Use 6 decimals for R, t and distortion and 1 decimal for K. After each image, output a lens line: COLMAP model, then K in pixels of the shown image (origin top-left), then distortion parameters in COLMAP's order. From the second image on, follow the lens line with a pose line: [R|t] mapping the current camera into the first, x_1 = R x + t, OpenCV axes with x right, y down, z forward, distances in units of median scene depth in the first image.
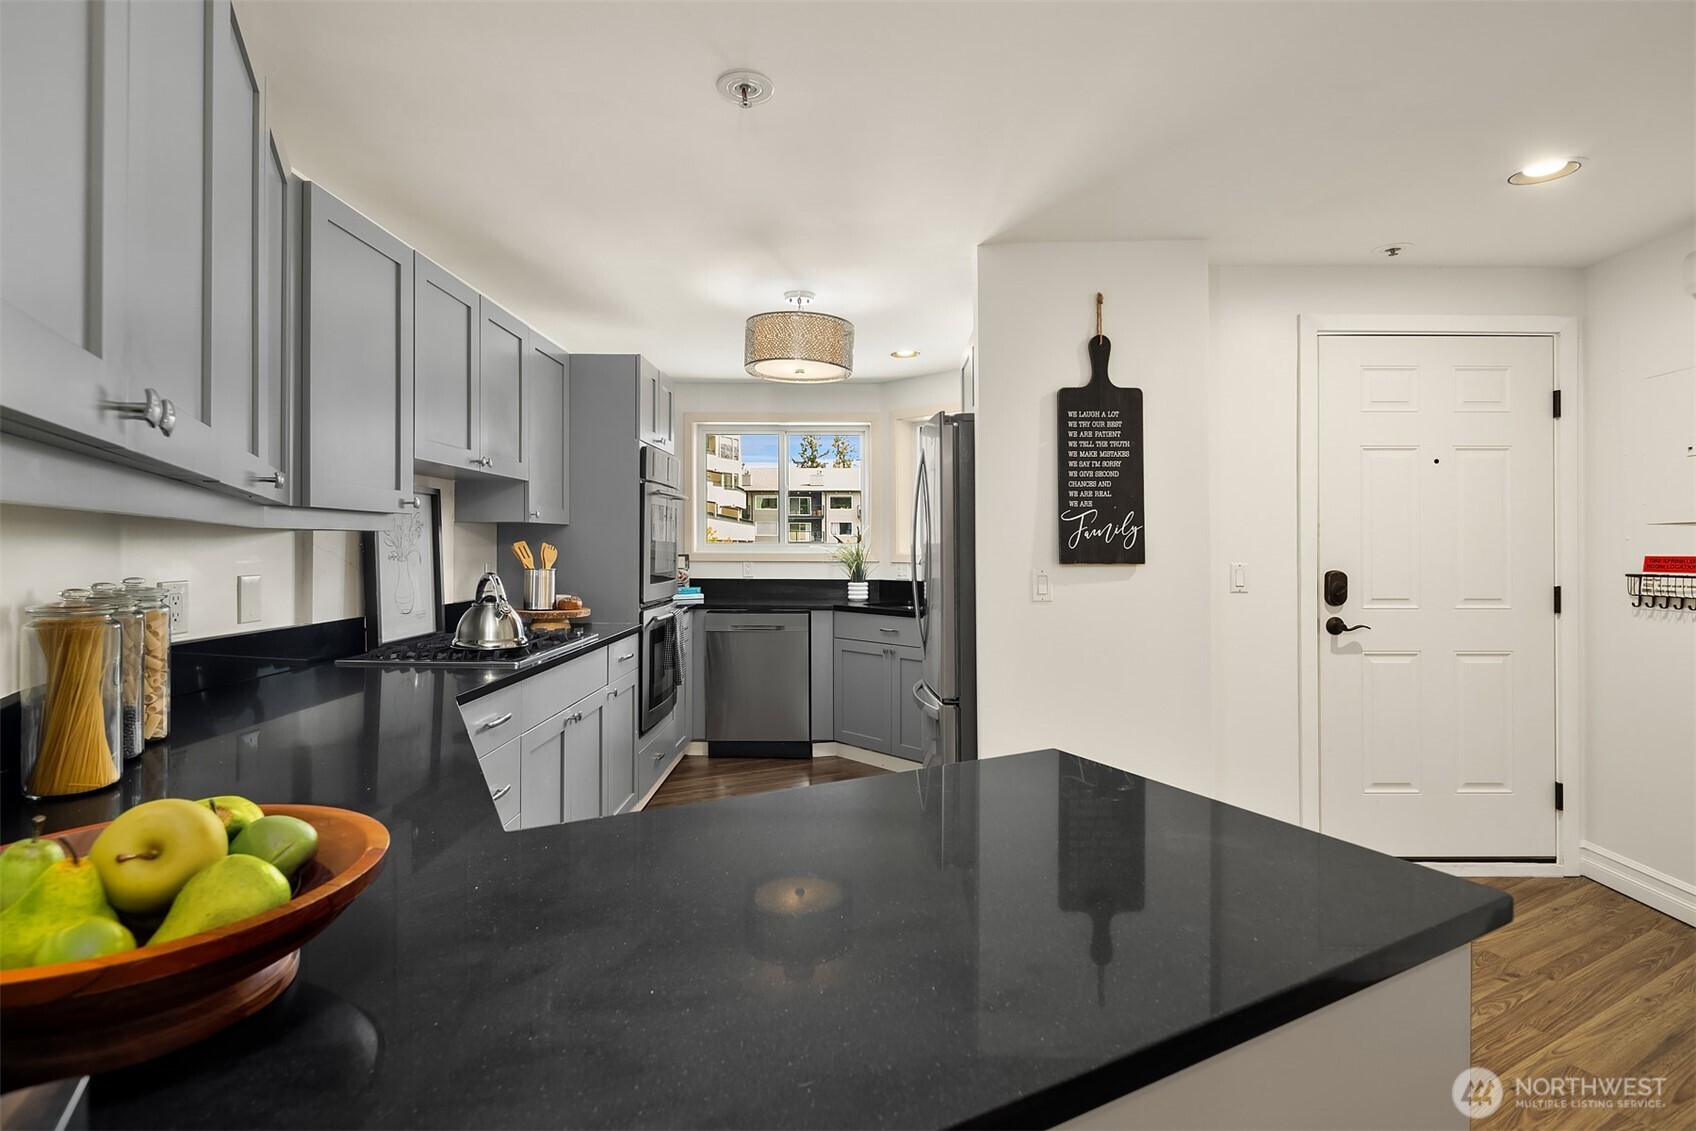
lens RADIAL K [[830.3, 0, 883.0], [0, 830.3, 566.1], [0, 0, 1]] dist [0.000905, -0.001925]
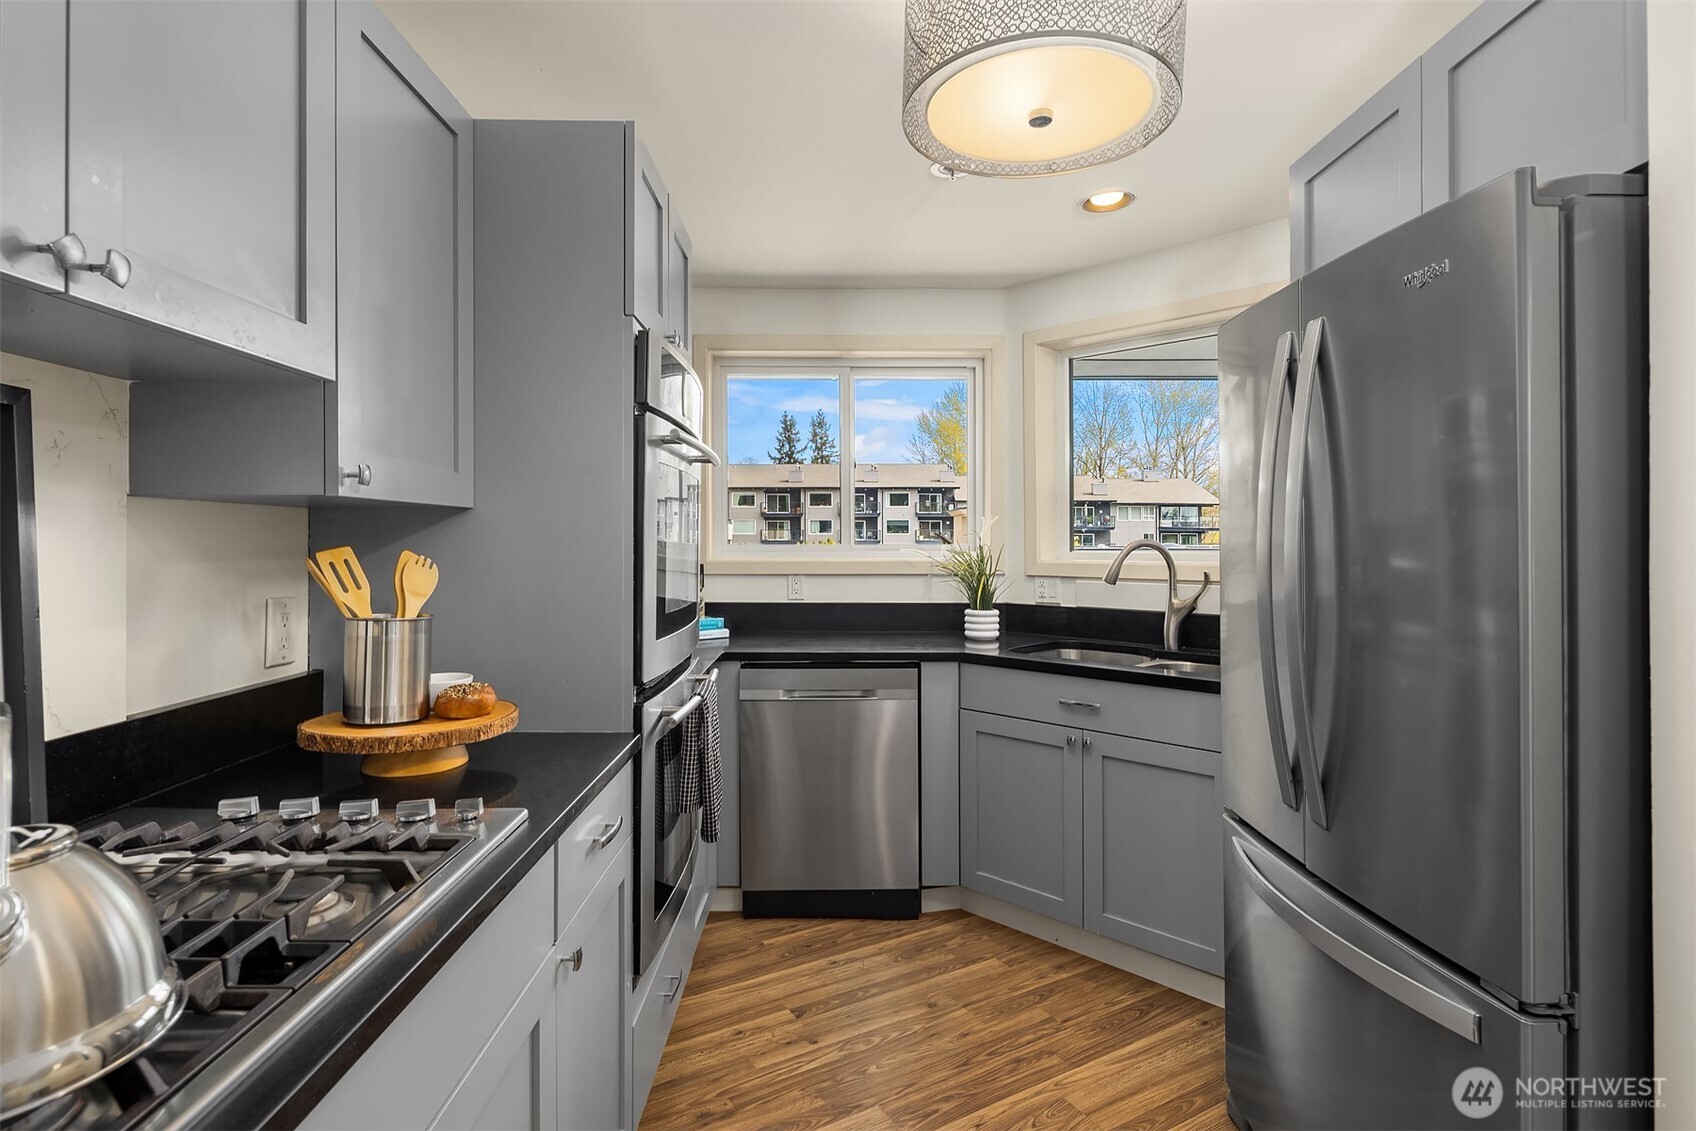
lens RADIAL K [[830.3, 0, 845.5], [0, 830.3, 558.9], [0, 0, 1]] dist [0.000905, -0.001925]
pose [[0.999943, -0.003372, -0.010174, -0.124079], [0.003305, 0.999973, -0.006628, -0.013604], [0.010196, 0.006594, 0.999926, 0.394329]]
